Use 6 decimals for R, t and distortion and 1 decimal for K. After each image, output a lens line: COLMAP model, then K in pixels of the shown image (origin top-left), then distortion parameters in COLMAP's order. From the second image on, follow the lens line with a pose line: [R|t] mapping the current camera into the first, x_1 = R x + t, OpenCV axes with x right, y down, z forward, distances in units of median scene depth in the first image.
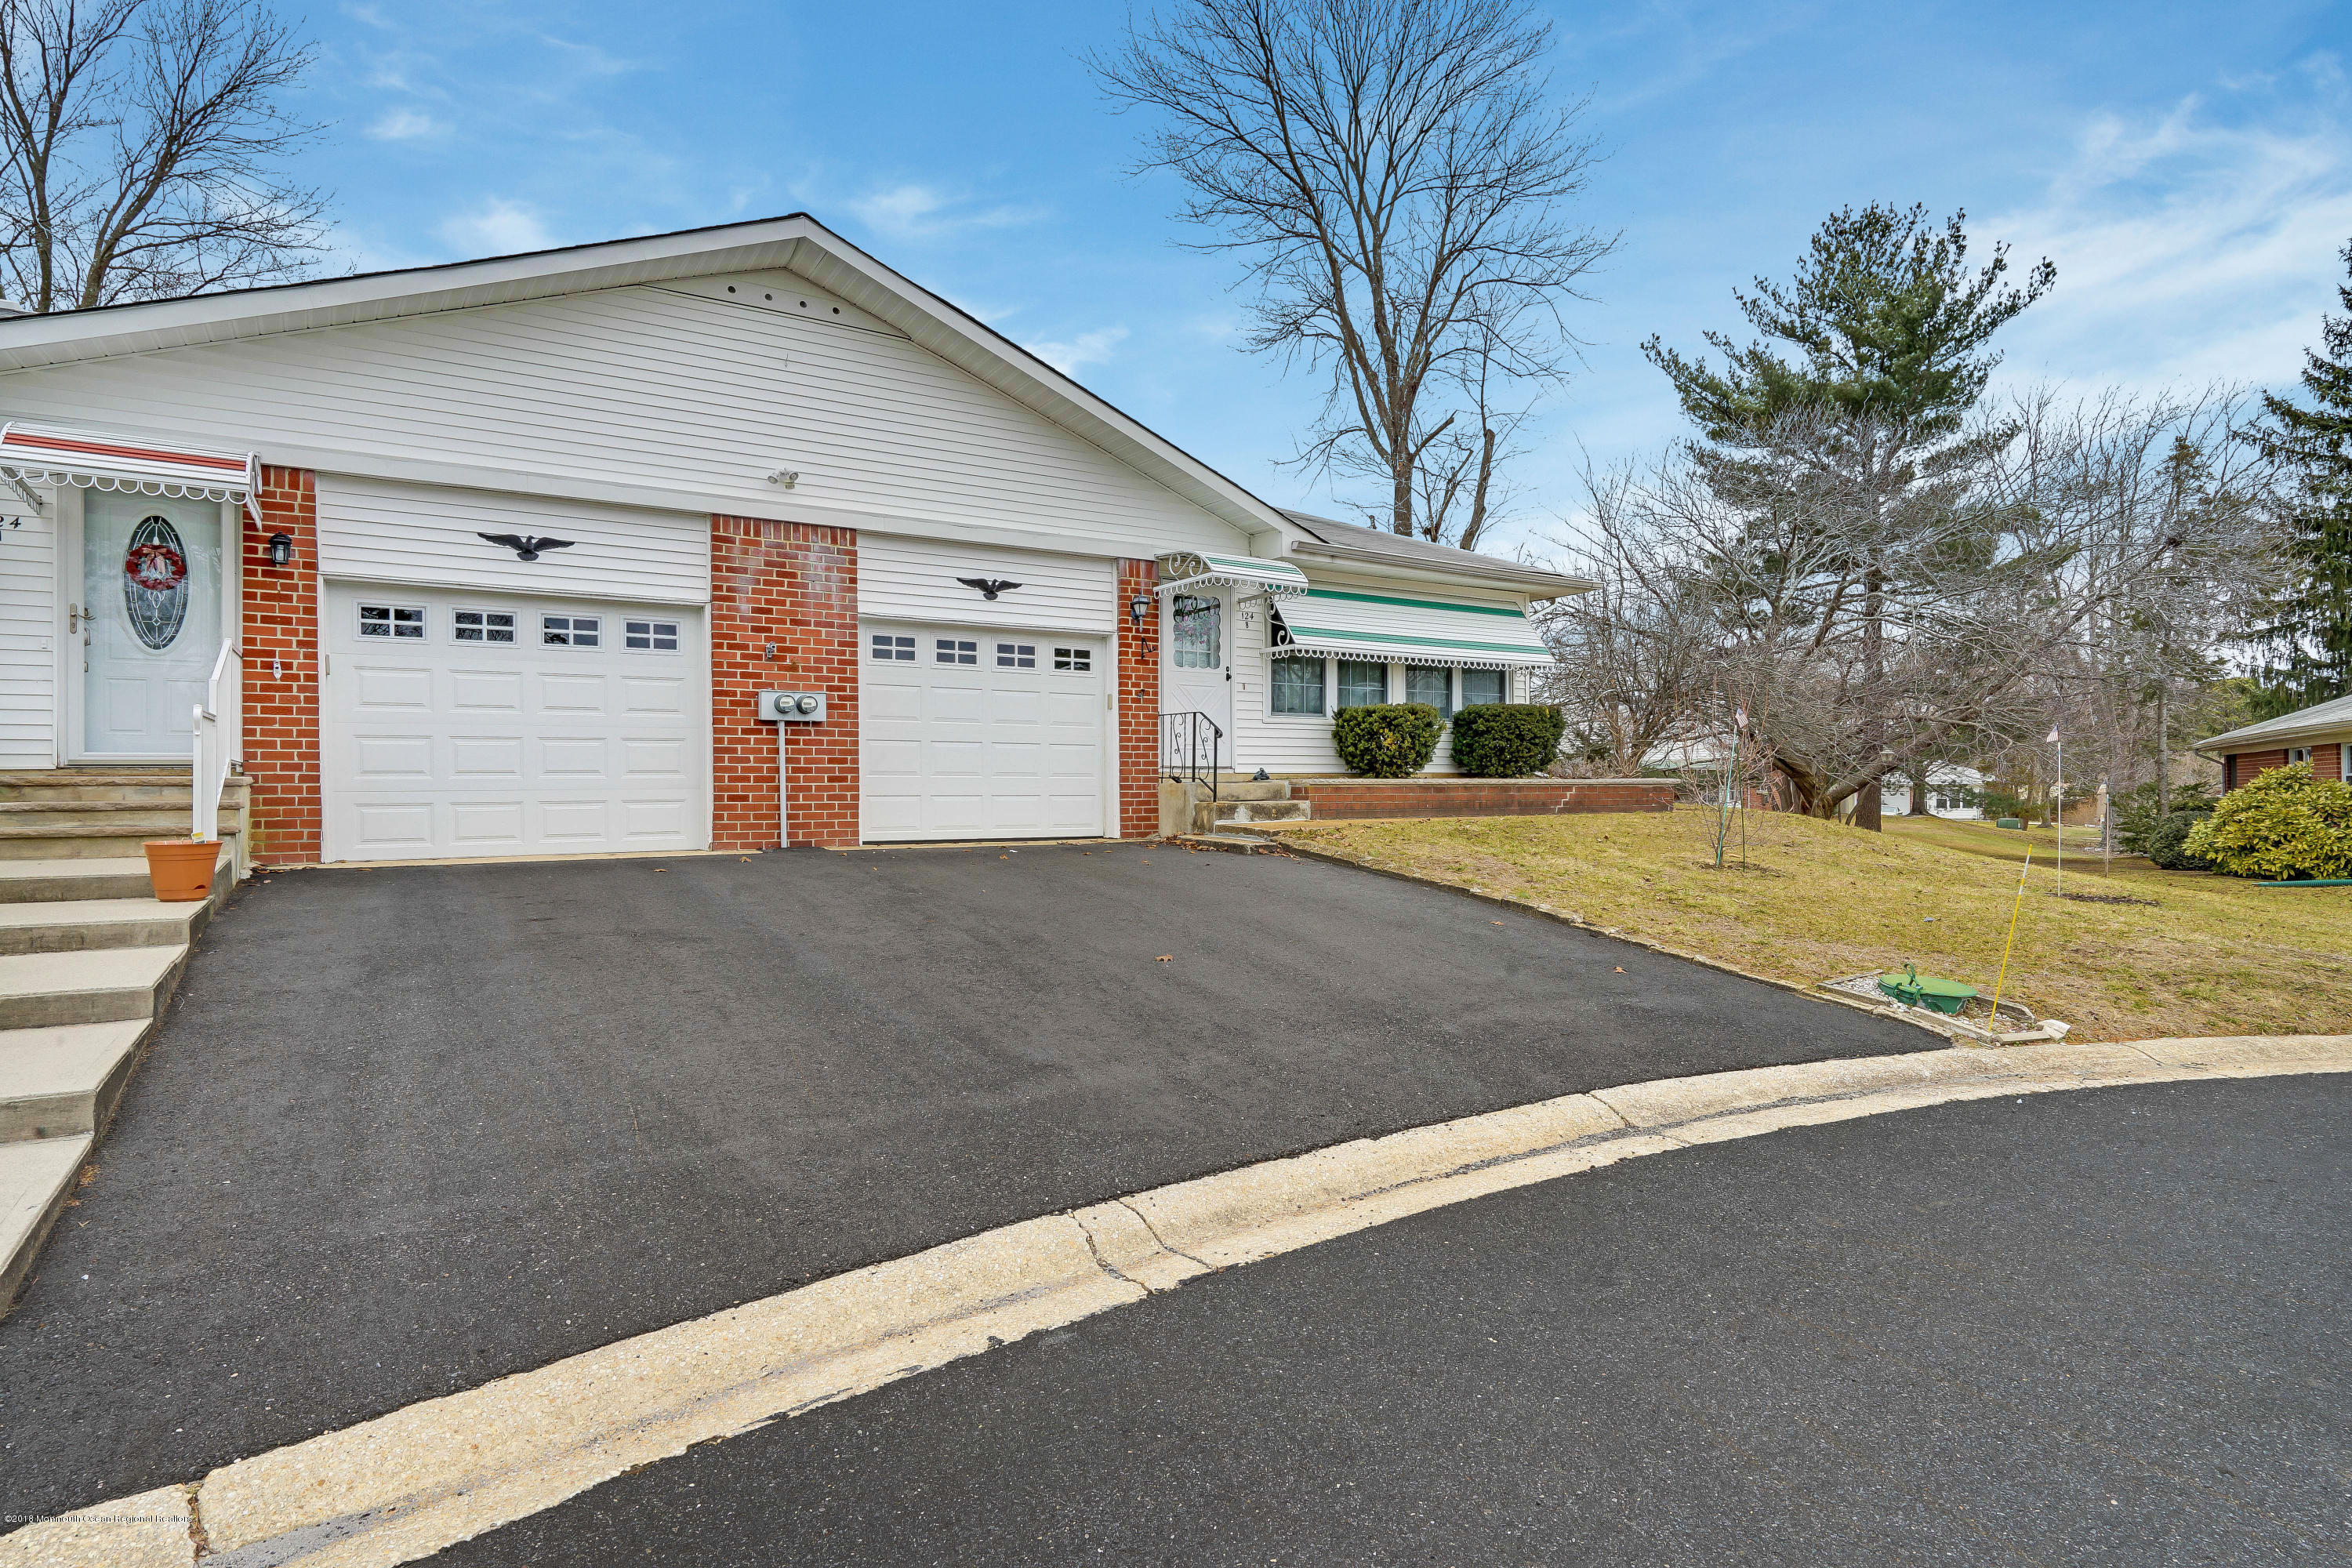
lens RADIAL K [[1197.0, 0, 1148.5], [0, 1197.0, 778.8], [0, 0, 1]] dist [0.001030, 0.000767]
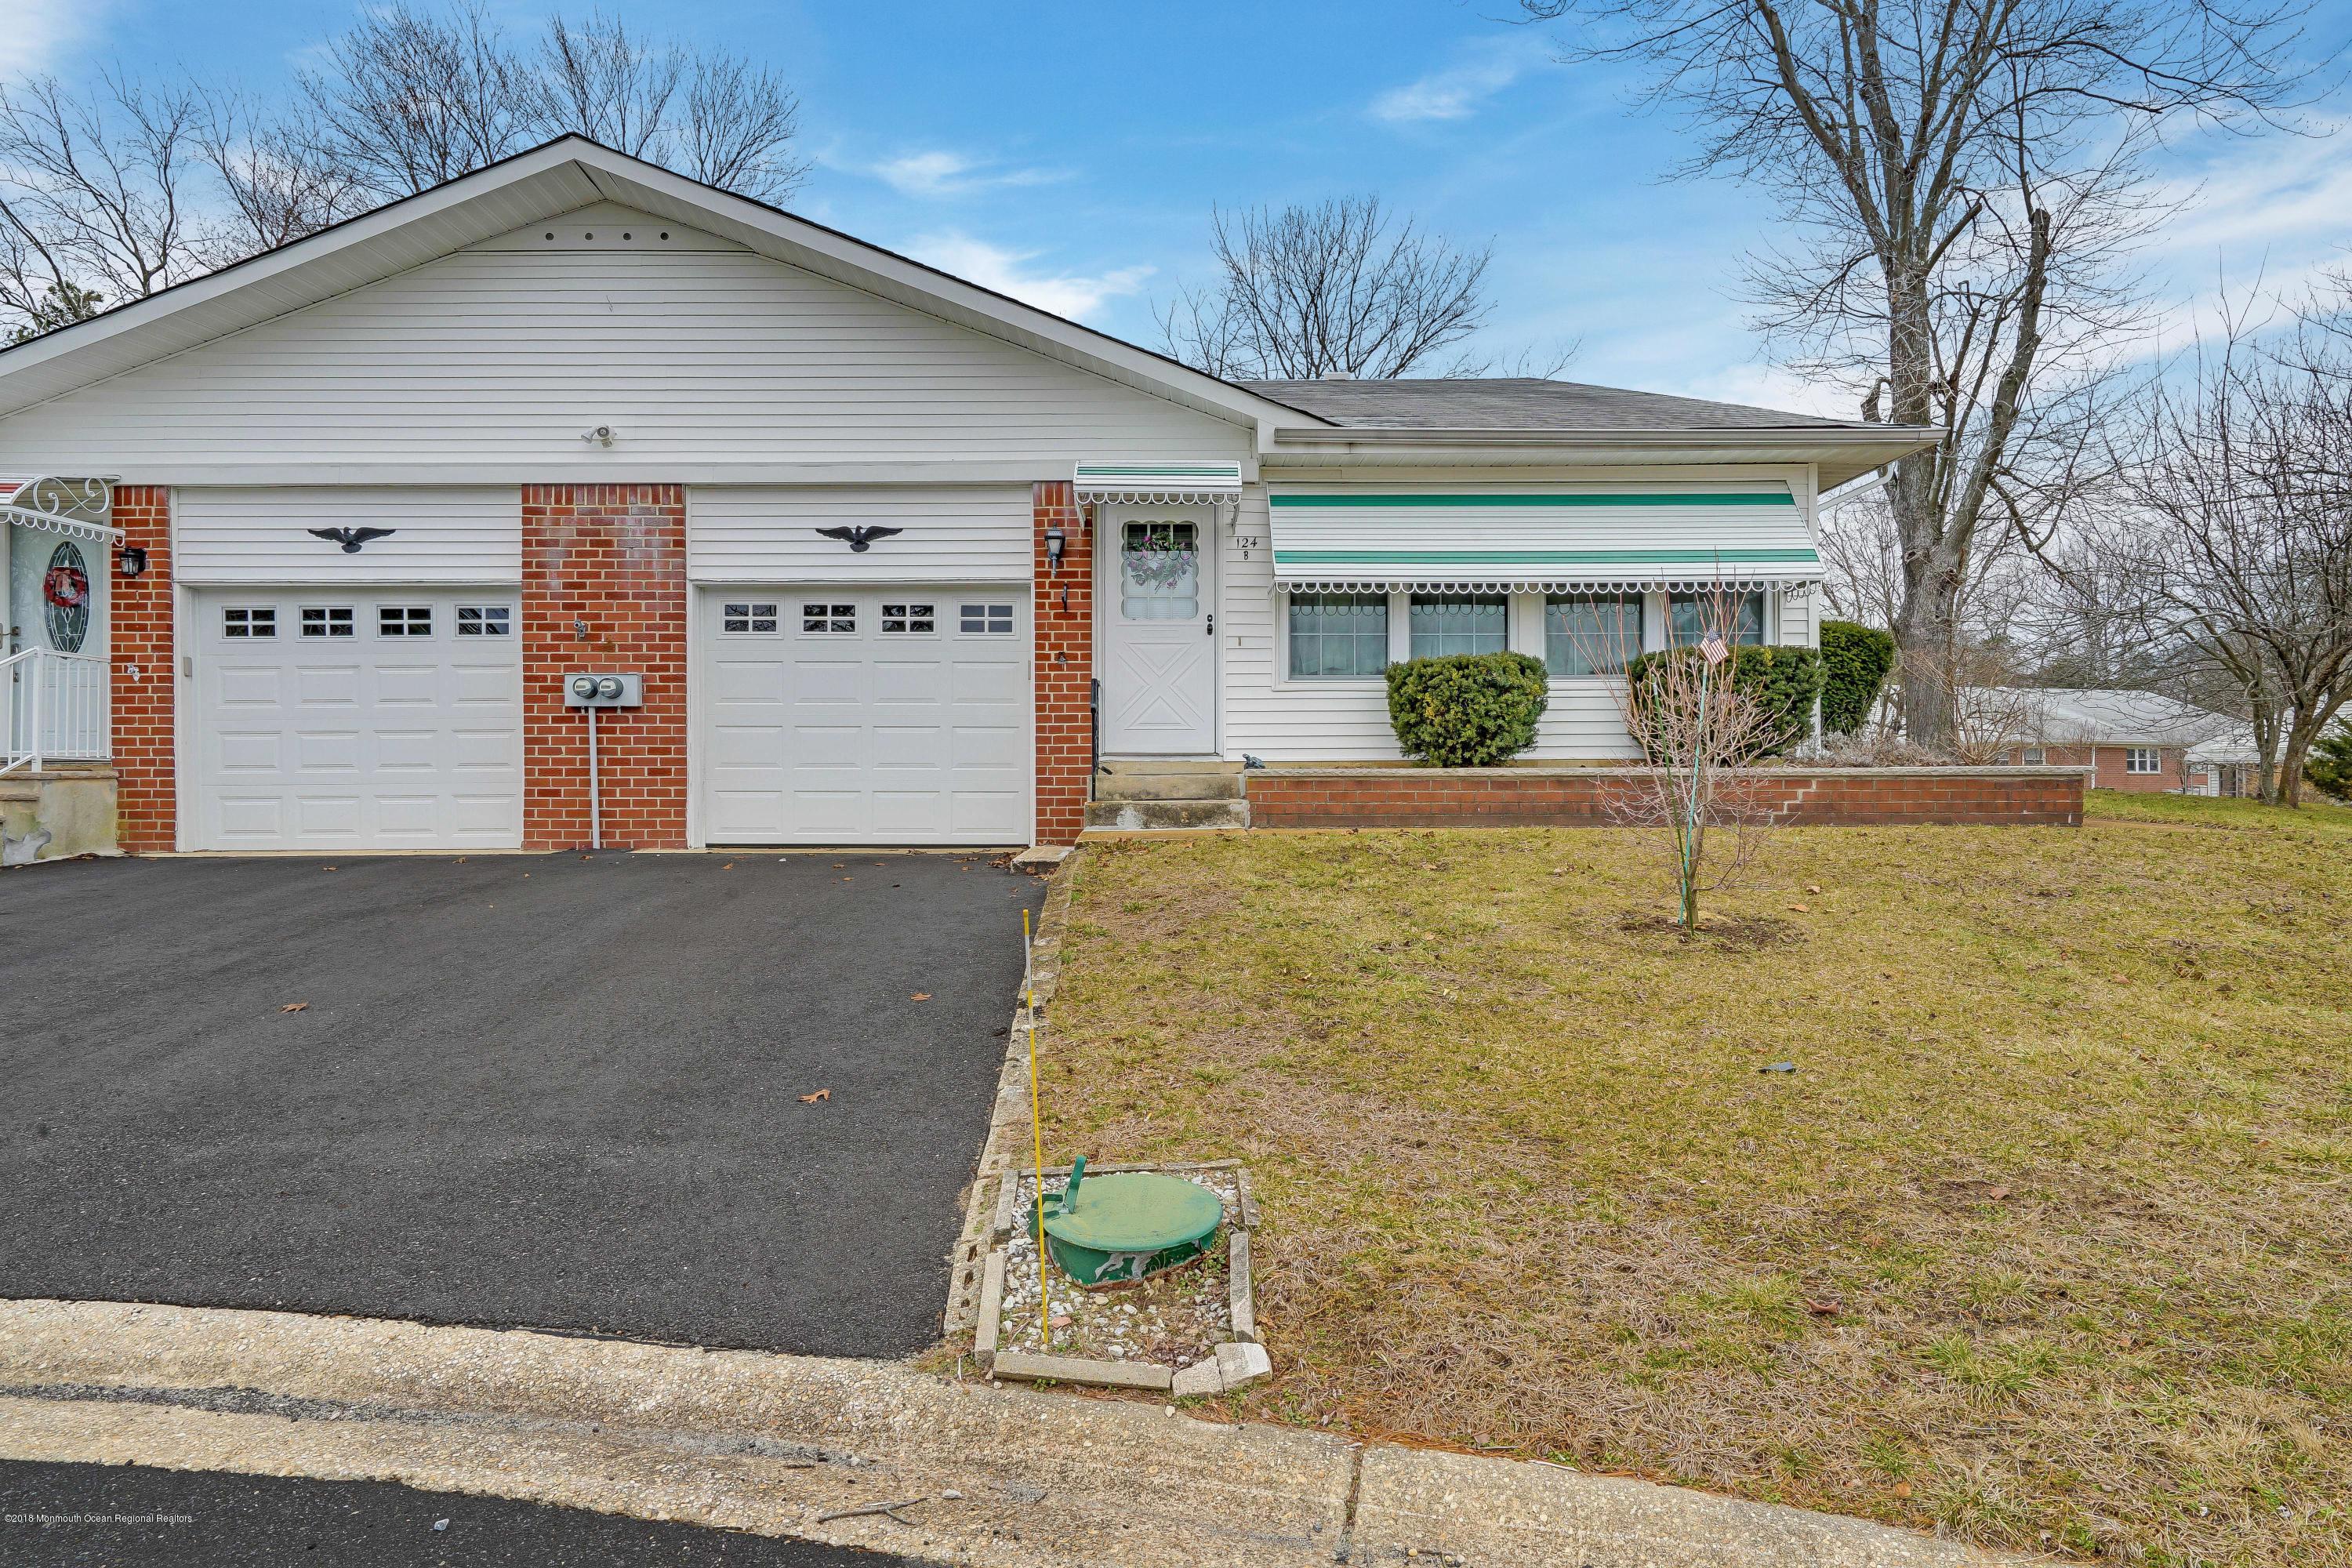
lens RADIAL K [[1350.0, 0, 1174.4], [0, 1350.0, 779.8], [0, 0, 1]] dist [0.001522, 0.002194]
pose [[0.855147, -0.001726, -0.518383, 0.570875], [0.003430, 0.999991, 0.002328, 0.005042], [0.518375, -0.003769, 0.855145, 0.350284]]
